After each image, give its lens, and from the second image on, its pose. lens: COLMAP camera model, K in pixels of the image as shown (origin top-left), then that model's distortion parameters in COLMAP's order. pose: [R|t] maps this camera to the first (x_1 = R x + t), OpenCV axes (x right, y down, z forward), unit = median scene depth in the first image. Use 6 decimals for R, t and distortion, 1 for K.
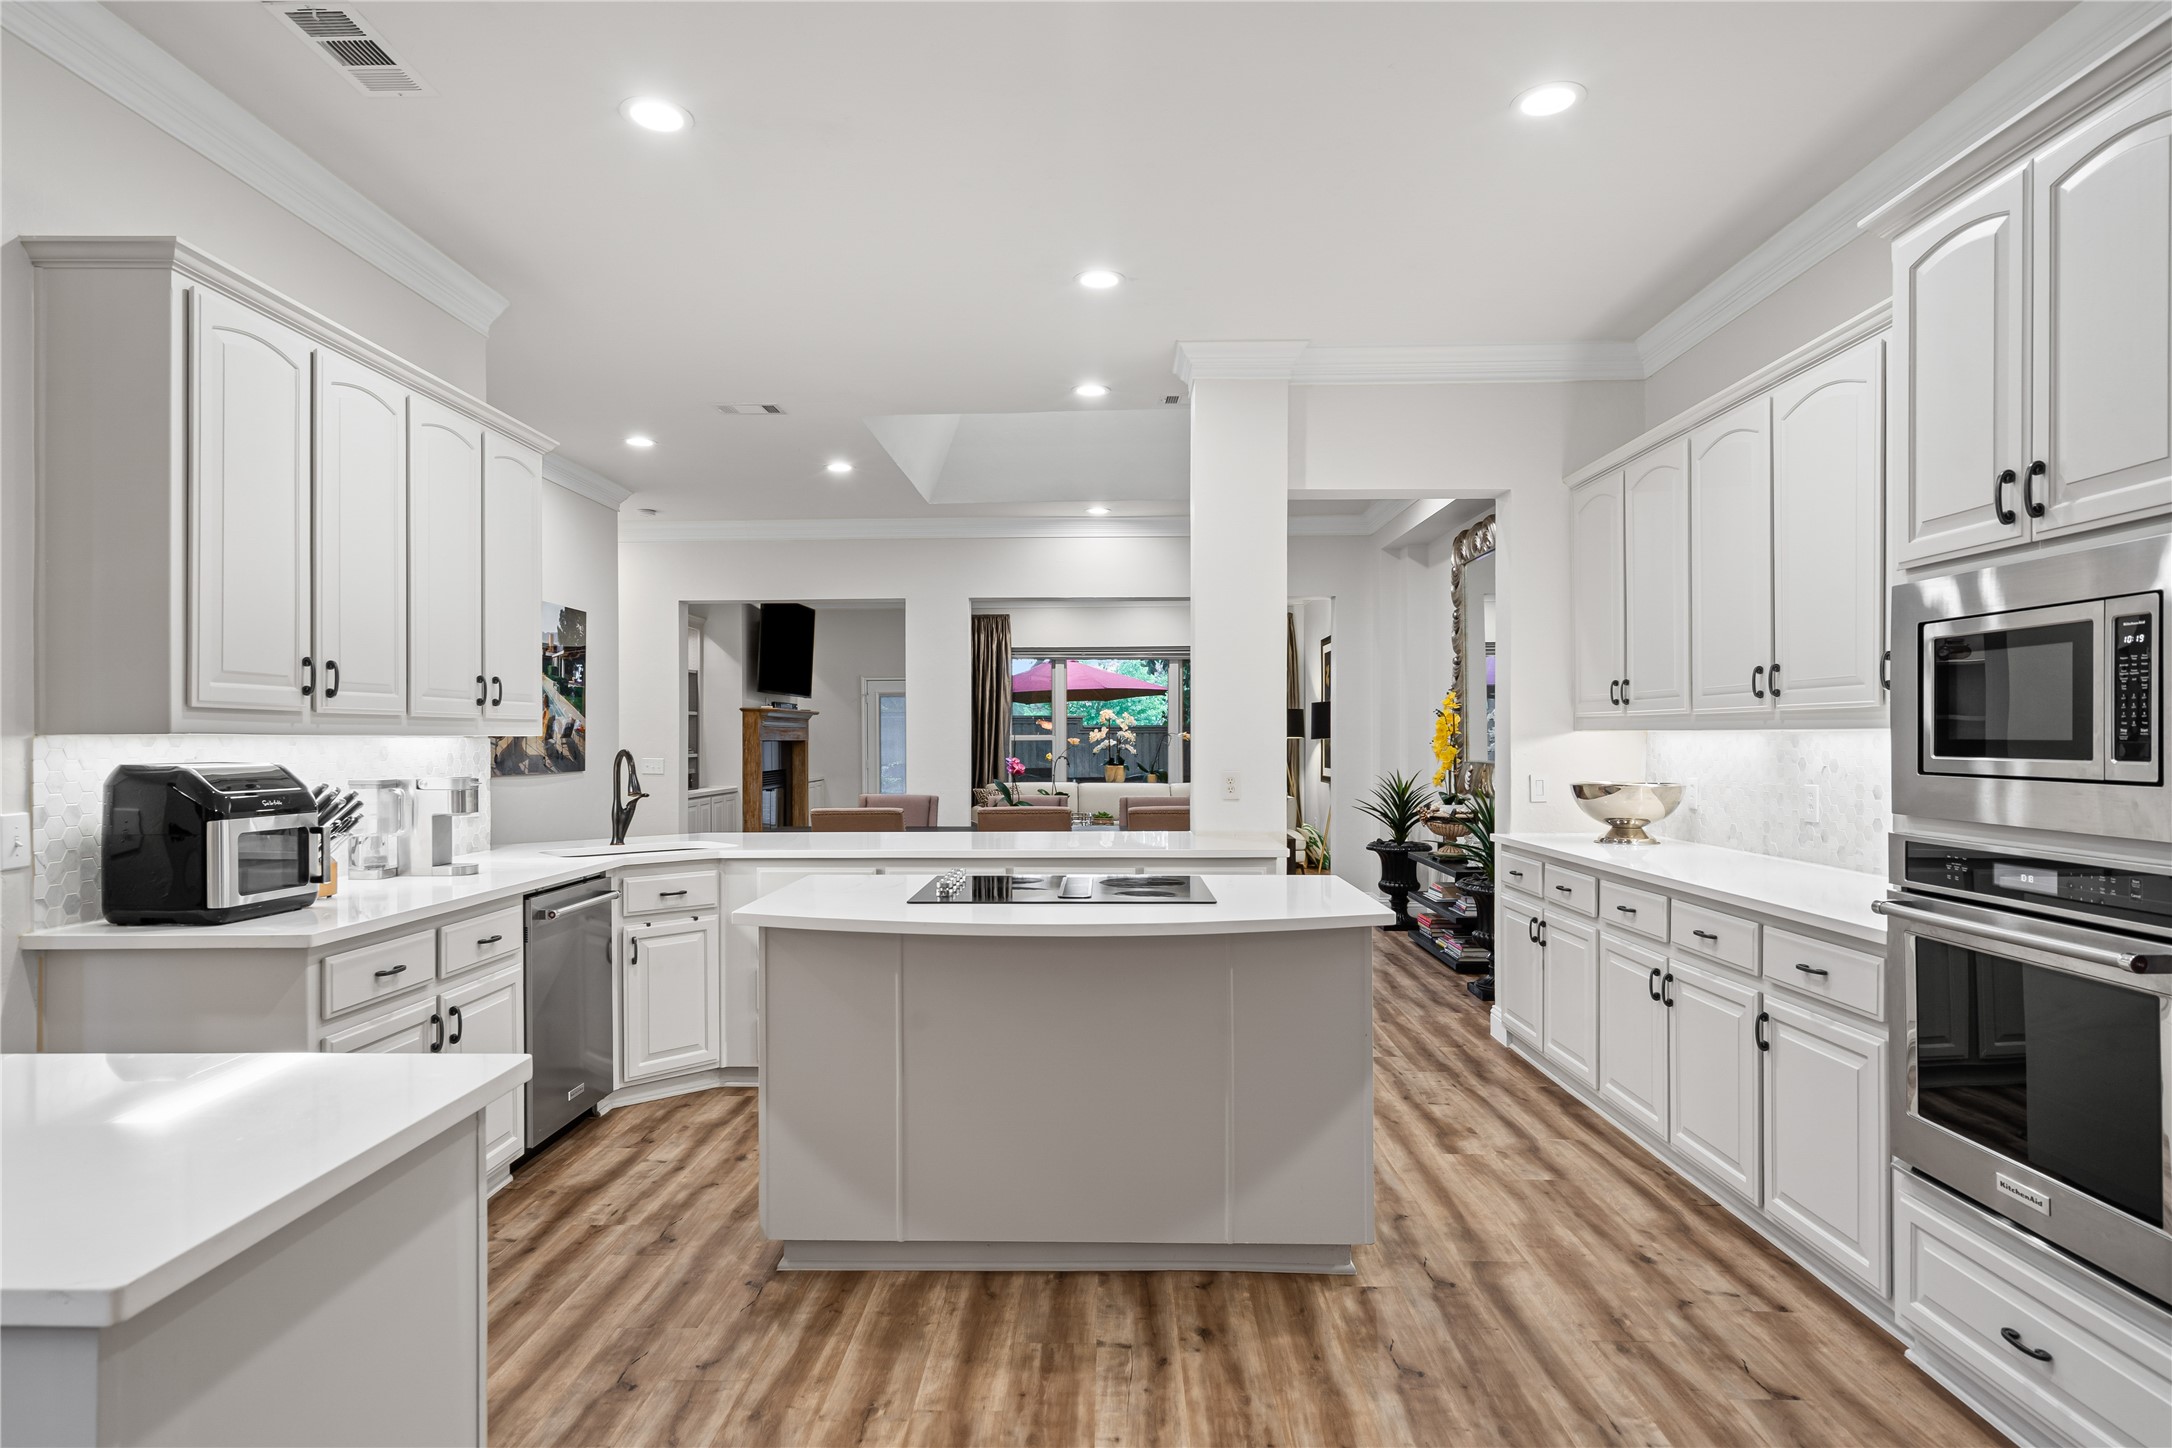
lens RADIAL K [[1210.5, 0, 1085.3], [0, 1210.5, 734.7], [0, 0, 1]] dist [0.007613, 0.002914]
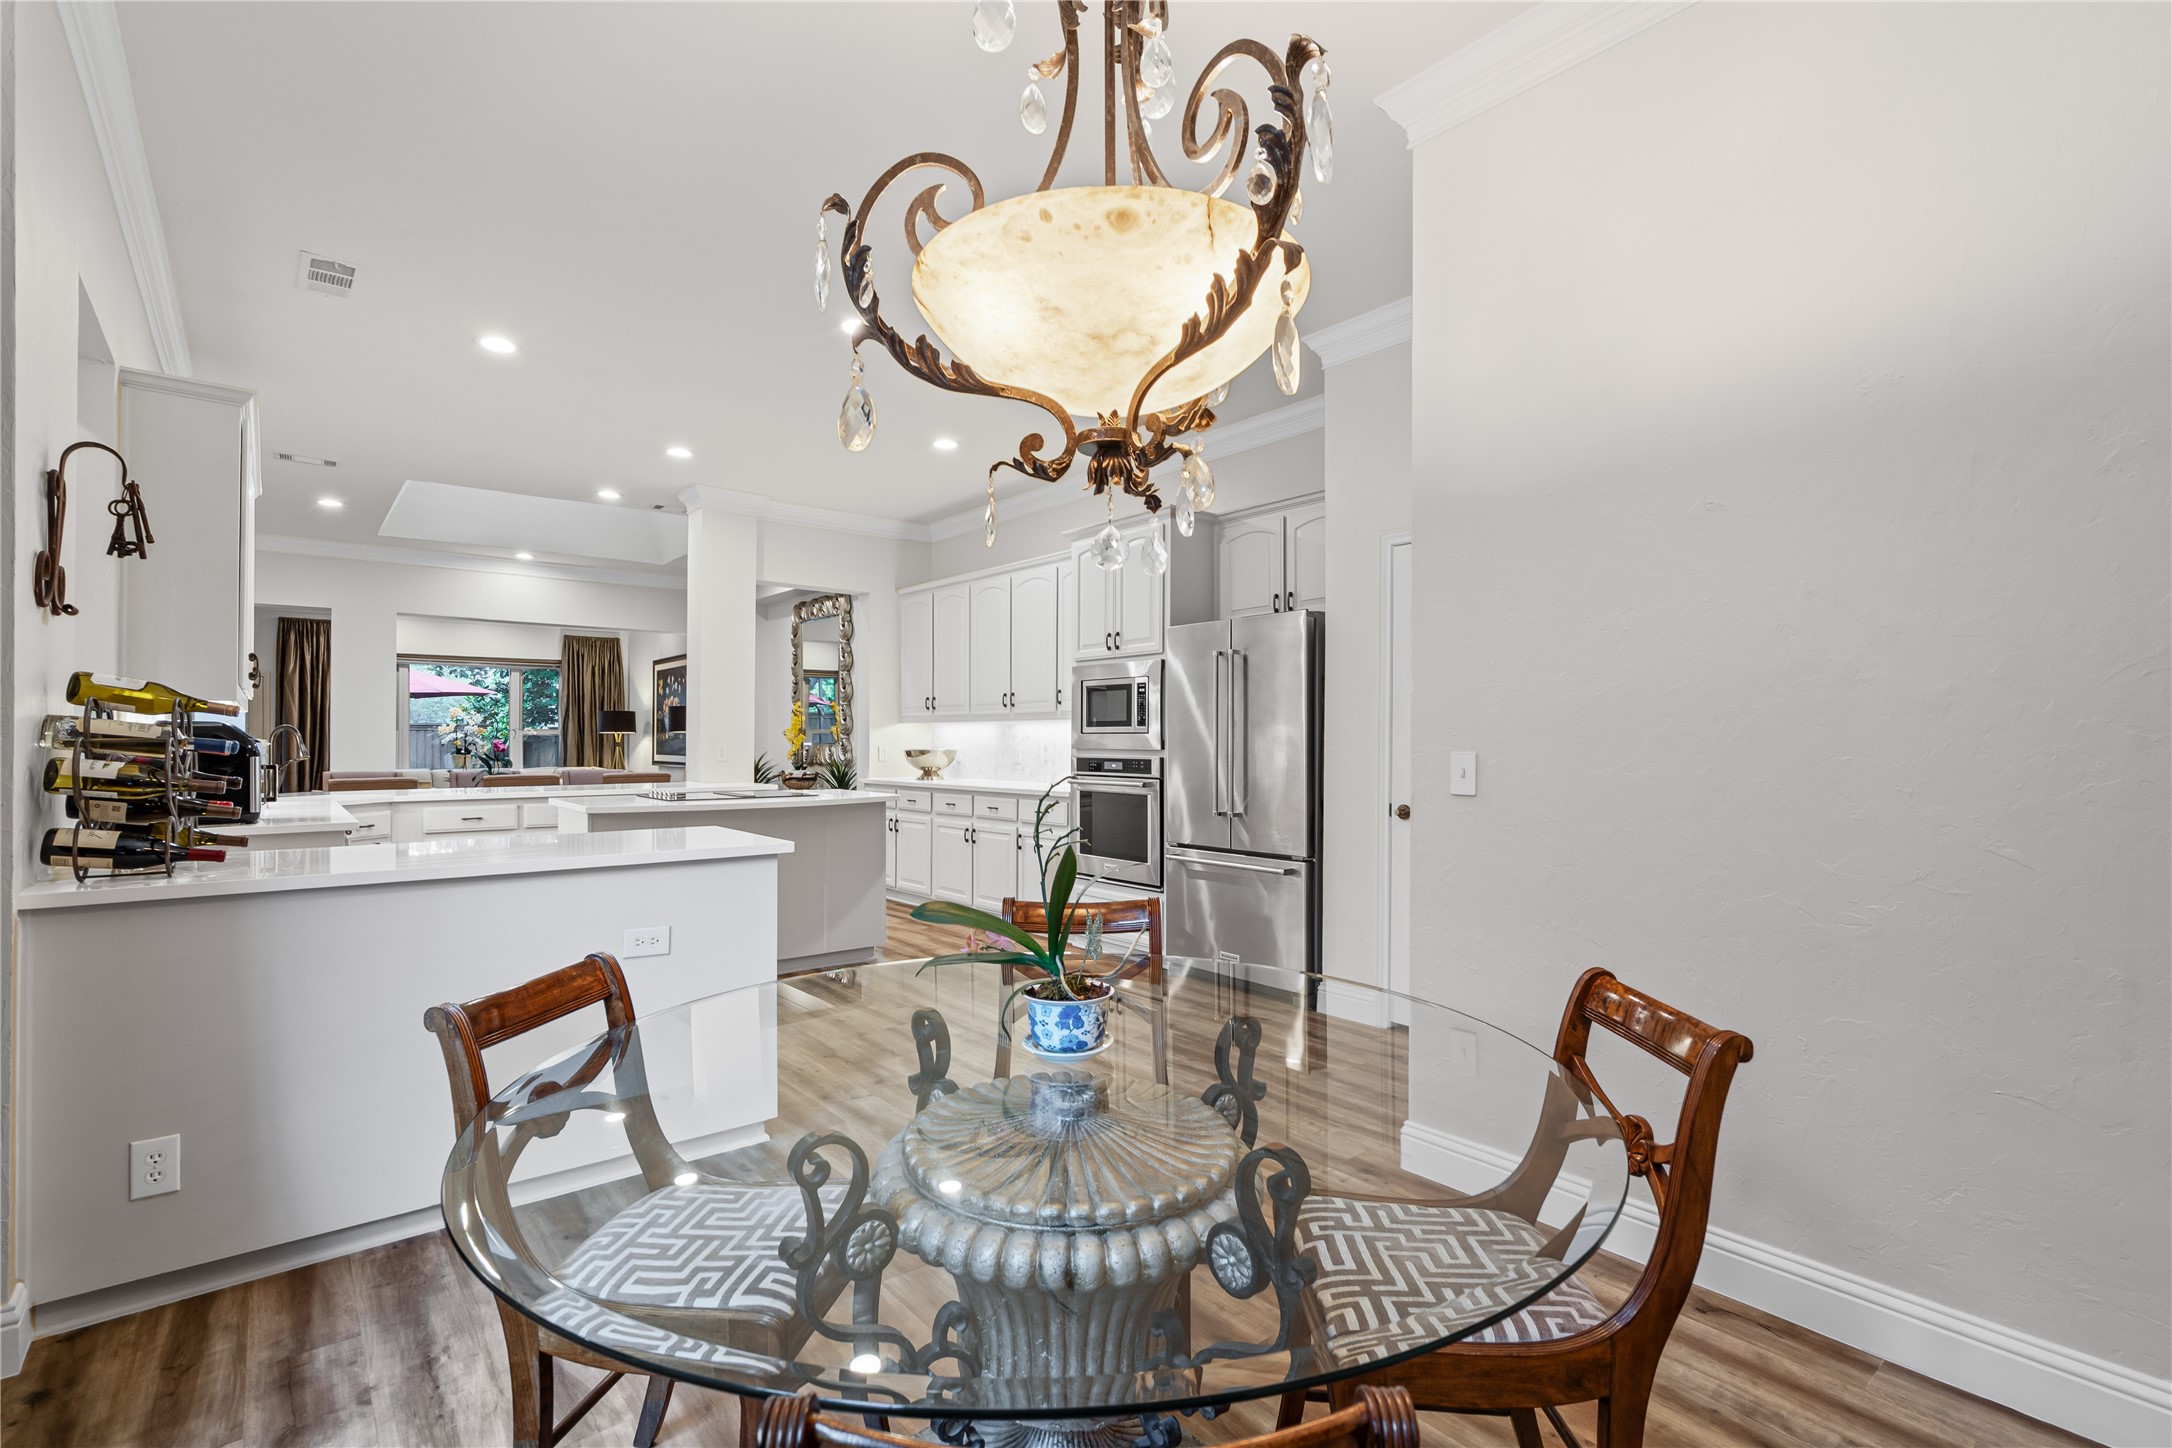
lens RADIAL K [[988.6, 0, 1088.5], [0, 988.6, 735.9], [0, 0, 1]] dist [0.005915, 0.000934]
pose [[0.751836, 0.006880, 0.659315, -0.708356], [-0.004356, 0.999976, -0.005468, 0.042987], [-0.659336, 0.001239, 0.751847, -0.644127]]
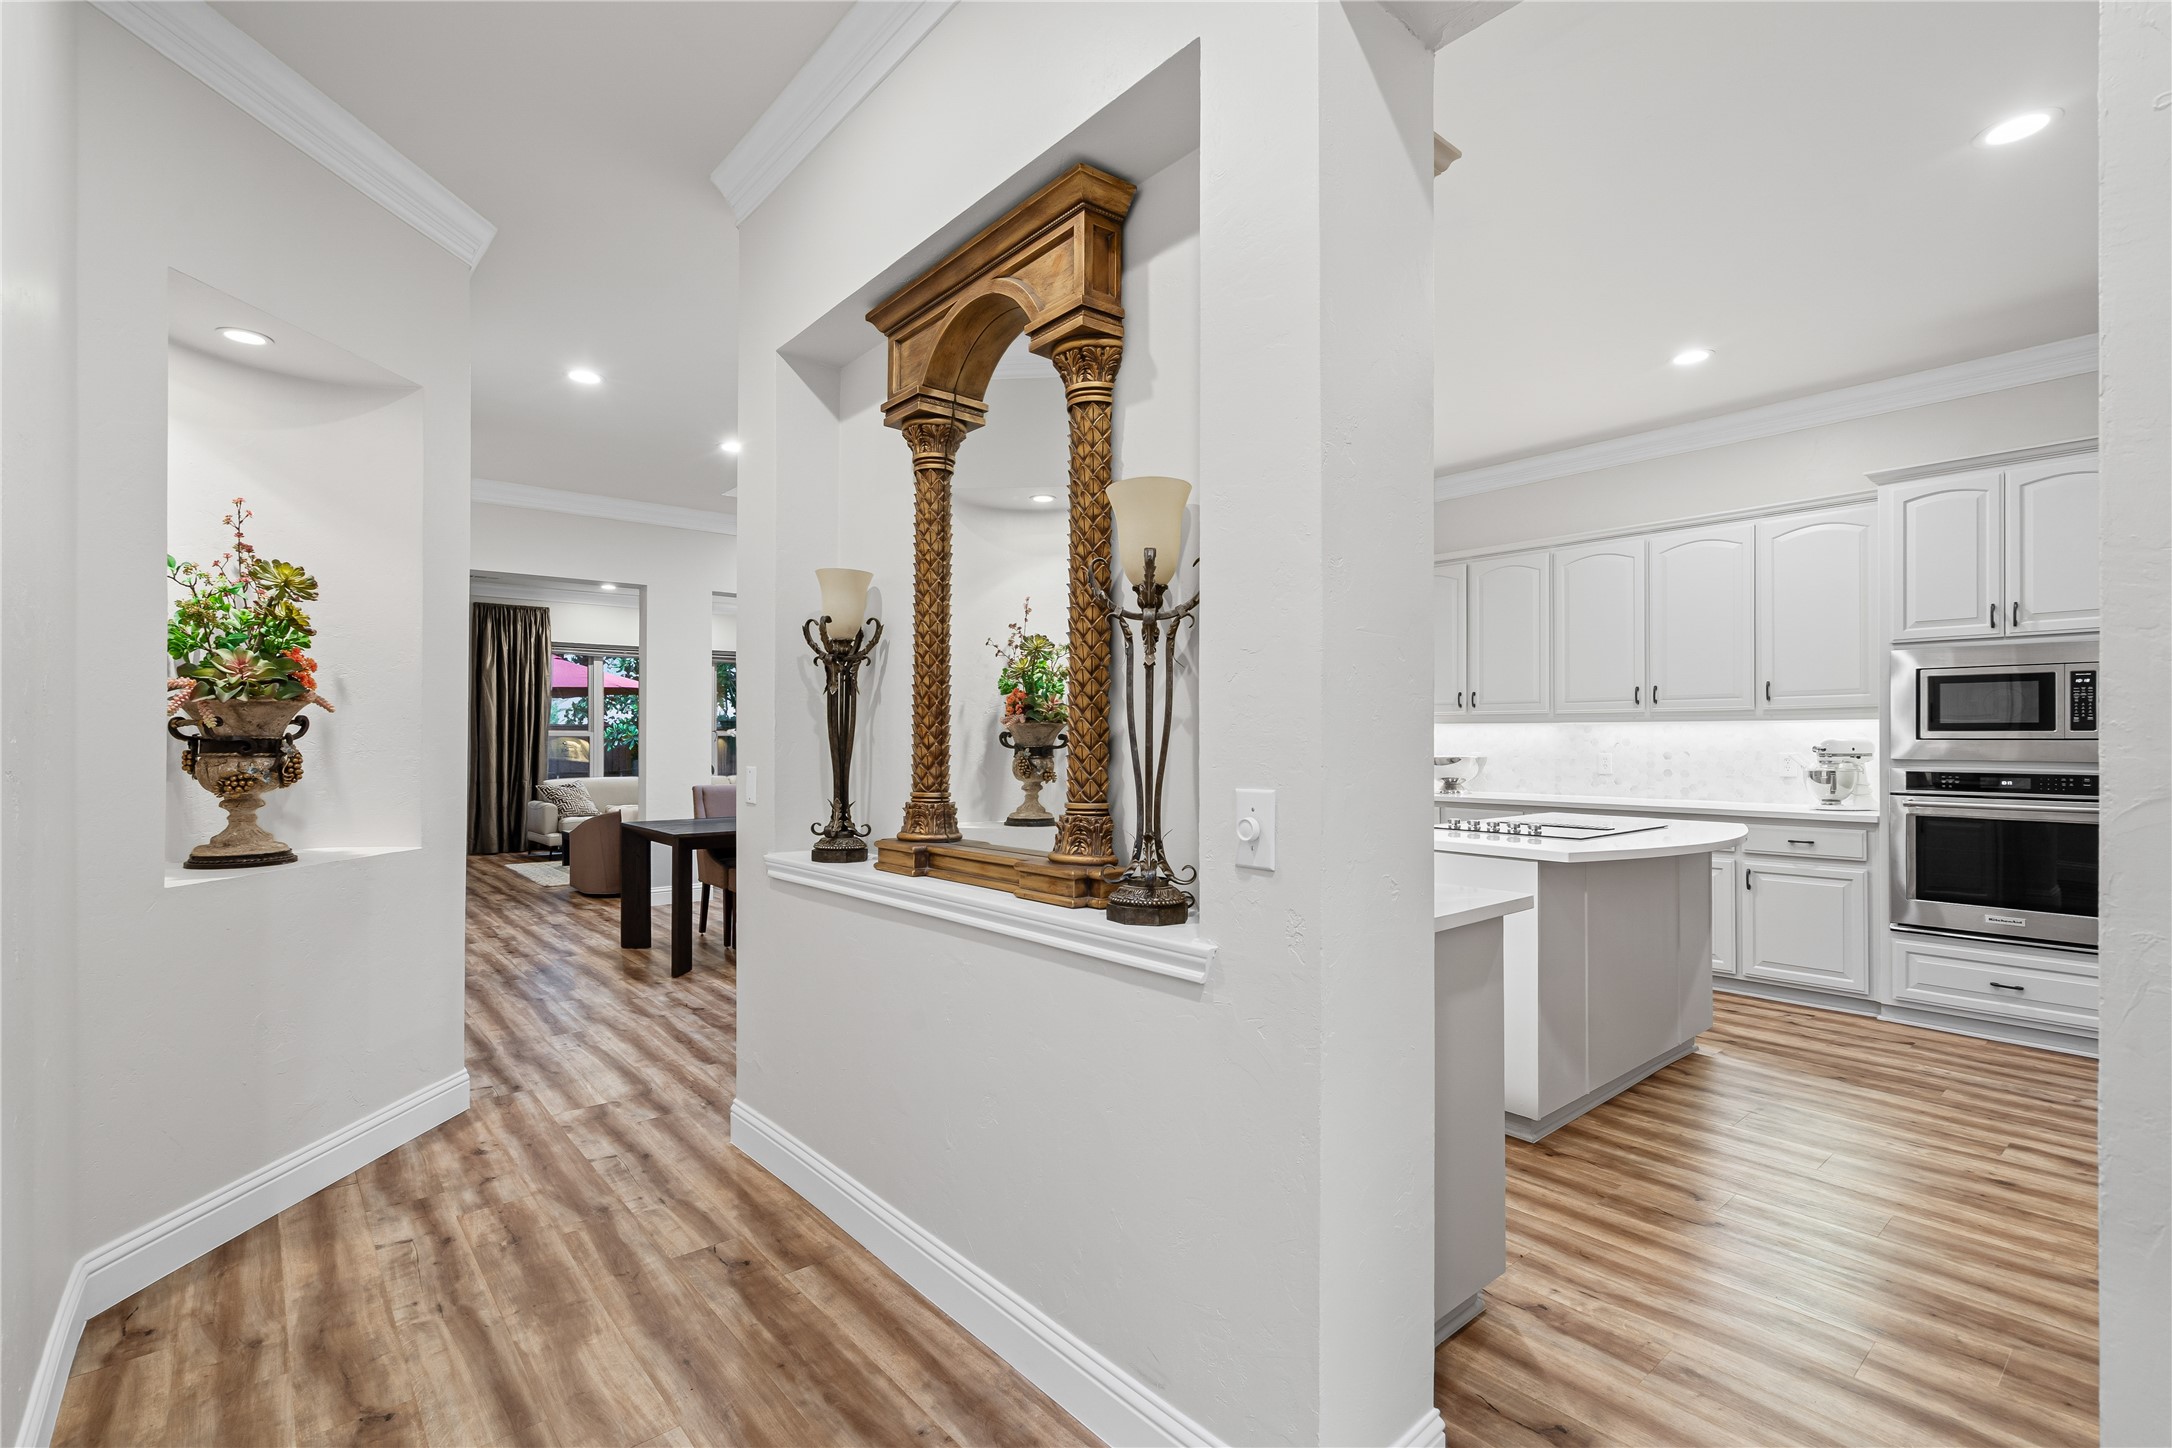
lens RADIAL K [[988.6, 0, 1078.4], [0, 988.6, 725.2], [0, 0, 1]] dist [0.005915, 0.000934]
pose [[0.748825, 0.009171, 0.662705, -1.341499], [-0.001010, 0.999919, -0.012696, 0.026113], [-0.662767, 0.008838, 0.748773, 0.567676]]
